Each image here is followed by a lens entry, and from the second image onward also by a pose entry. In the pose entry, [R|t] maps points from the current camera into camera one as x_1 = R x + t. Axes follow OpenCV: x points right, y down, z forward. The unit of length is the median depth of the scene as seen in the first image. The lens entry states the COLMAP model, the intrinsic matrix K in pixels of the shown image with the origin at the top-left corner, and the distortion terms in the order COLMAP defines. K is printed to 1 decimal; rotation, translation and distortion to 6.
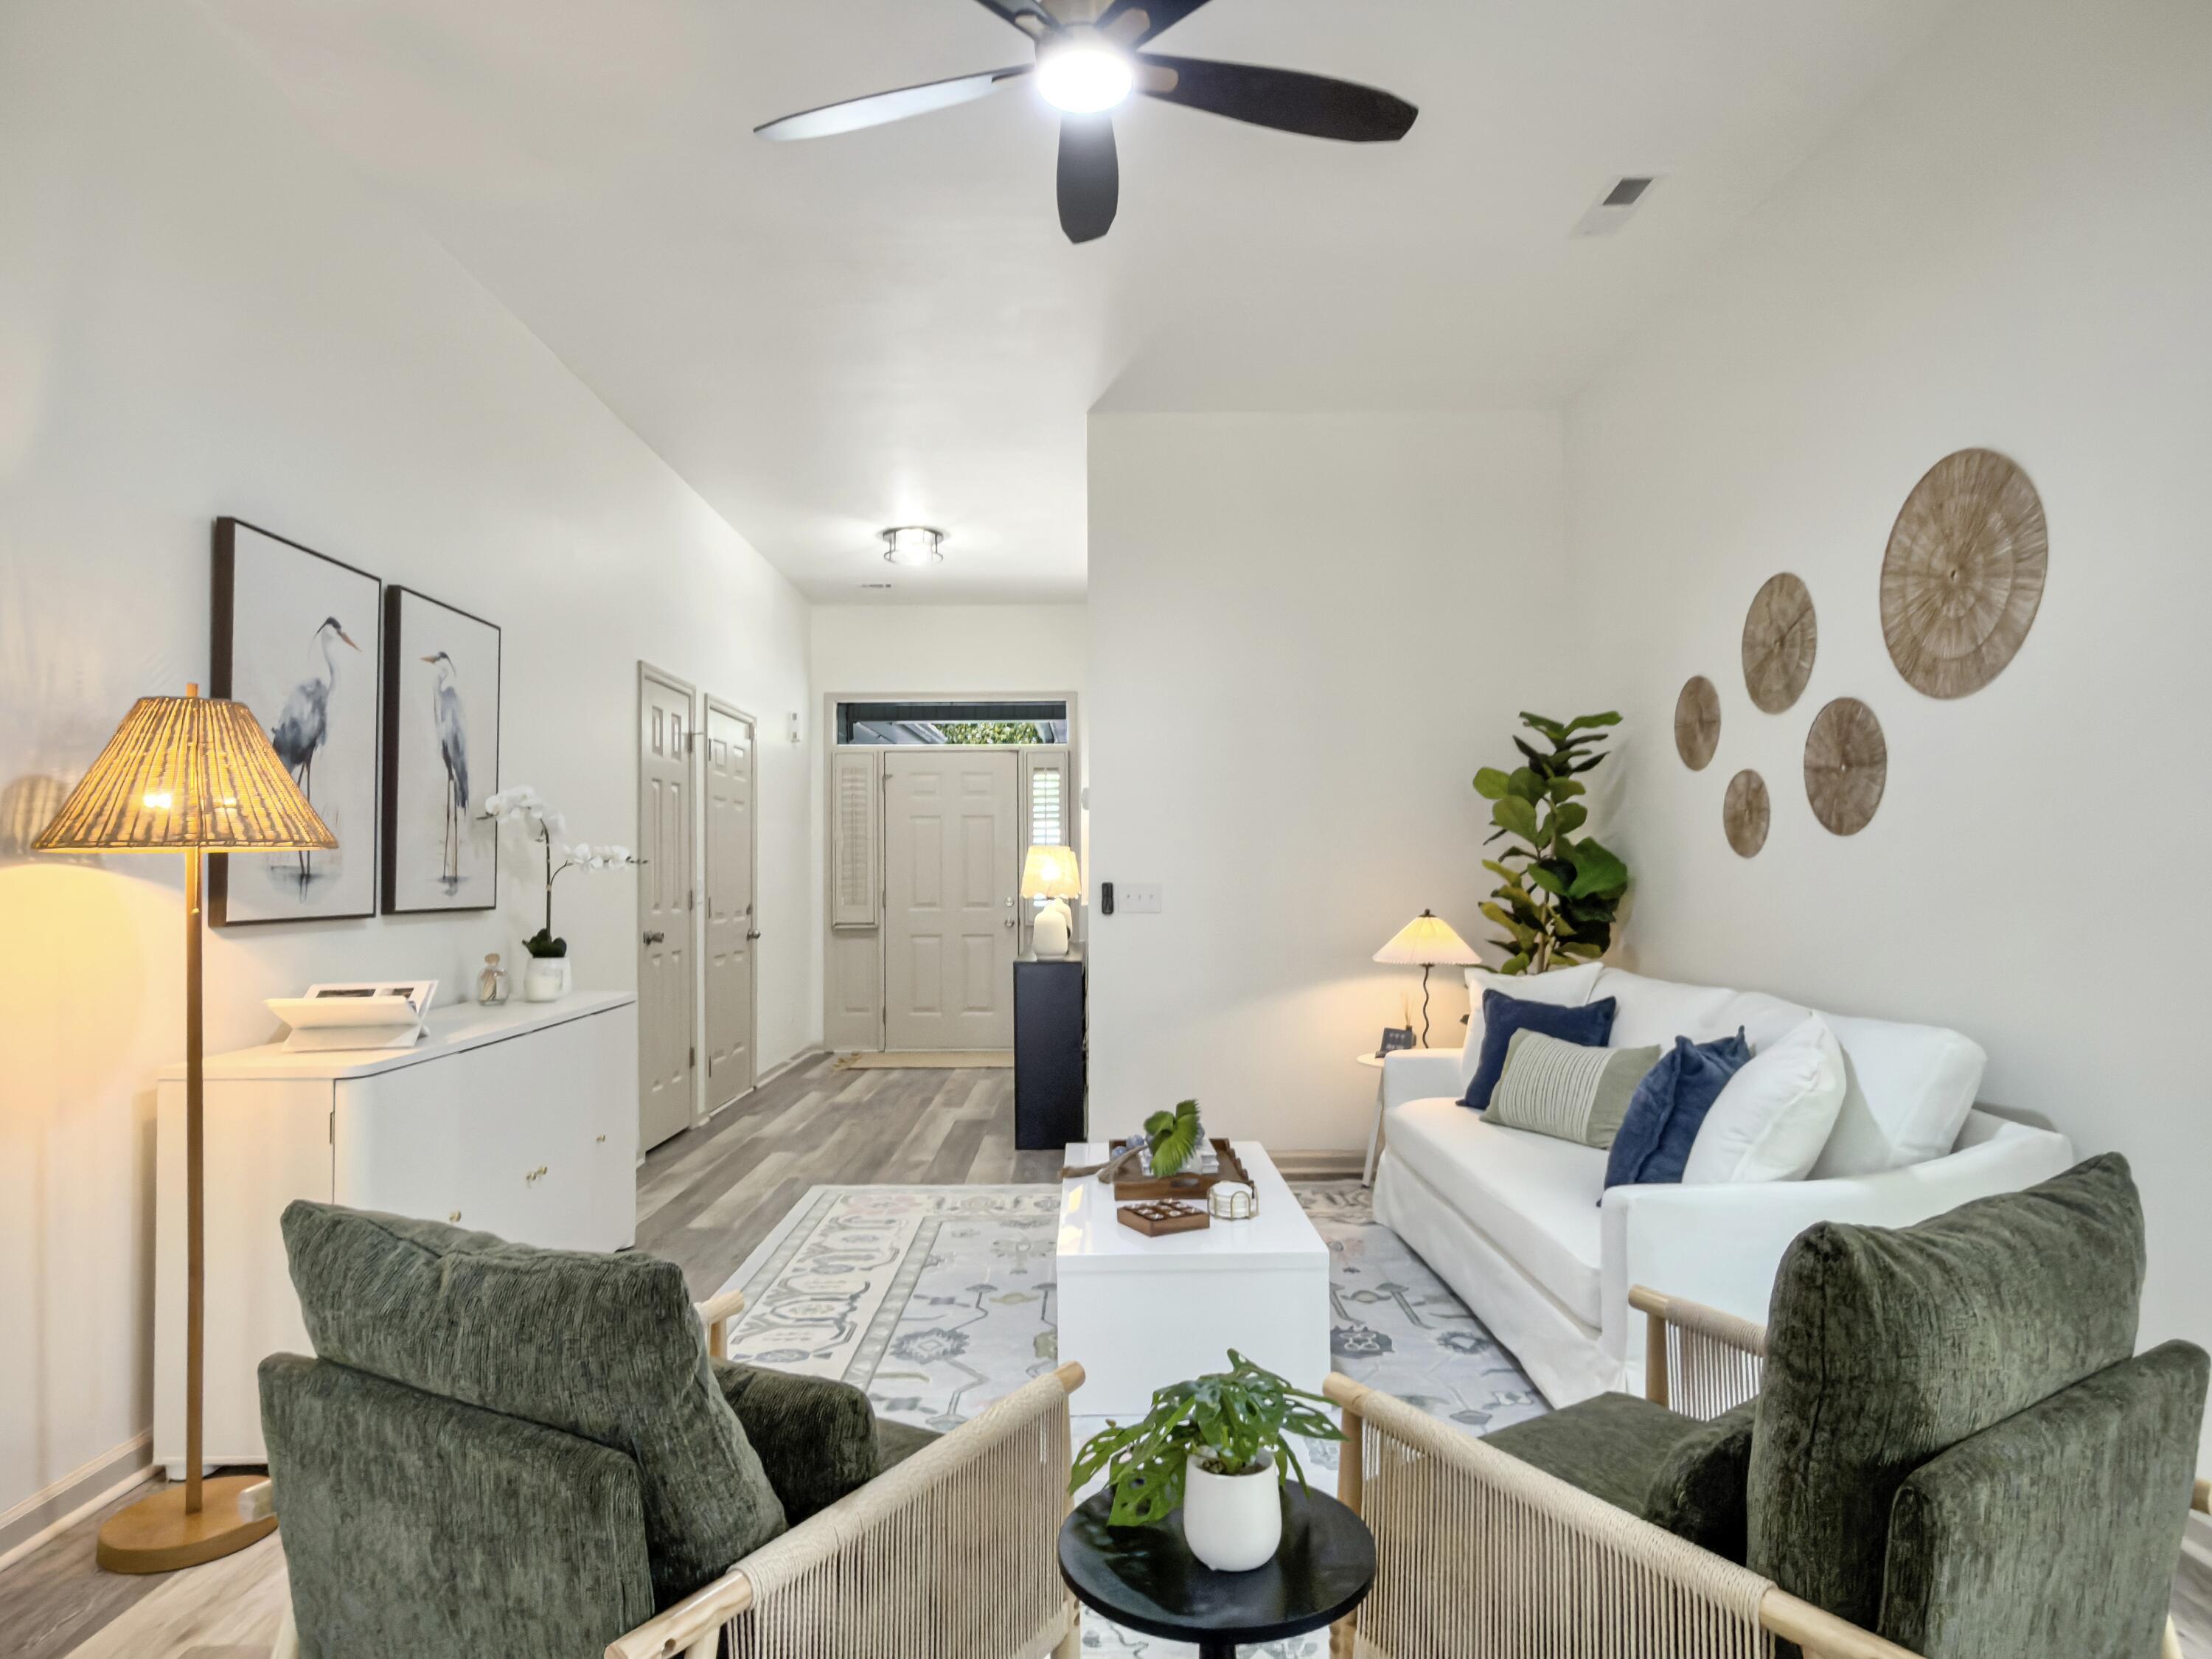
lens RADIAL K [[1308.4, 0, 1103.2], [0, 1308.4, 836.6], [0, 0, 1]] dist [0.005823, 0.002557]
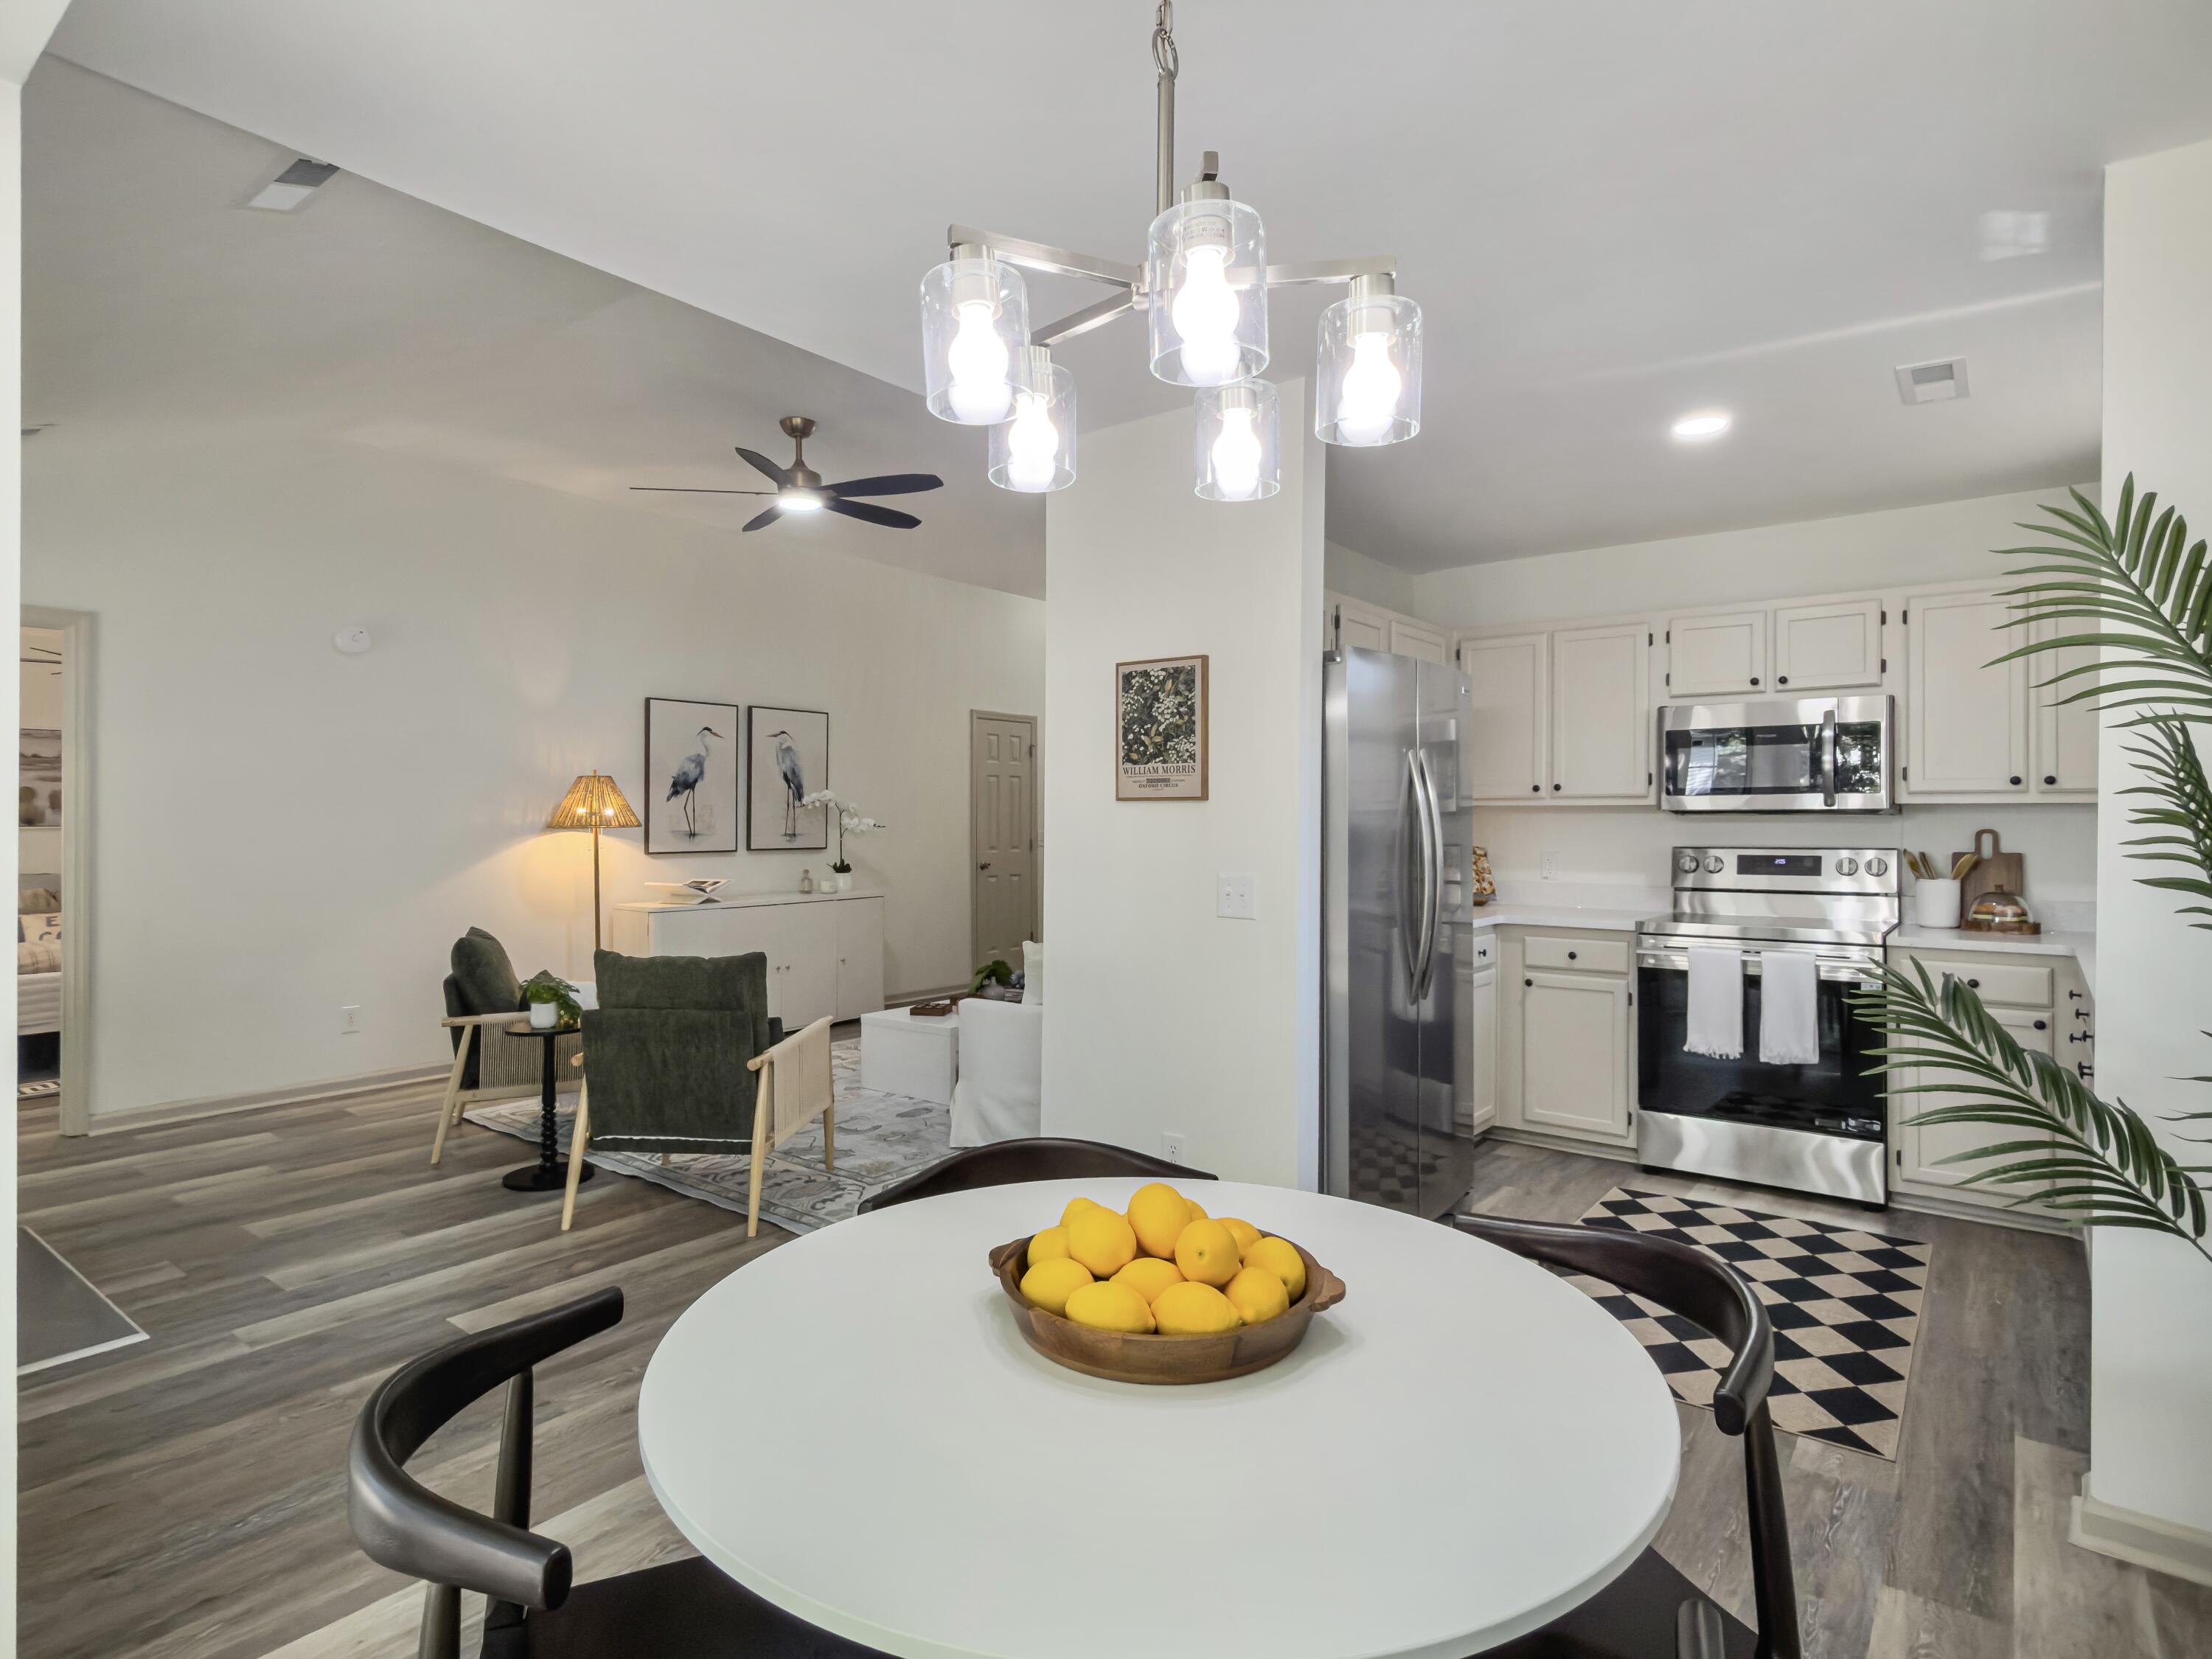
lens RADIAL K [[1184.8, 0, 1092.0], [0, 1184.8, 817.1], [0, 0, 1]] dist [0.006857, 0.000002]
pose [[0.780623, 0.008811, -0.624940, 1.196690], [0.011083, 0.999548, 0.027936, -0.049264], [0.624904, -0.028733, 0.780173, -0.234529]]
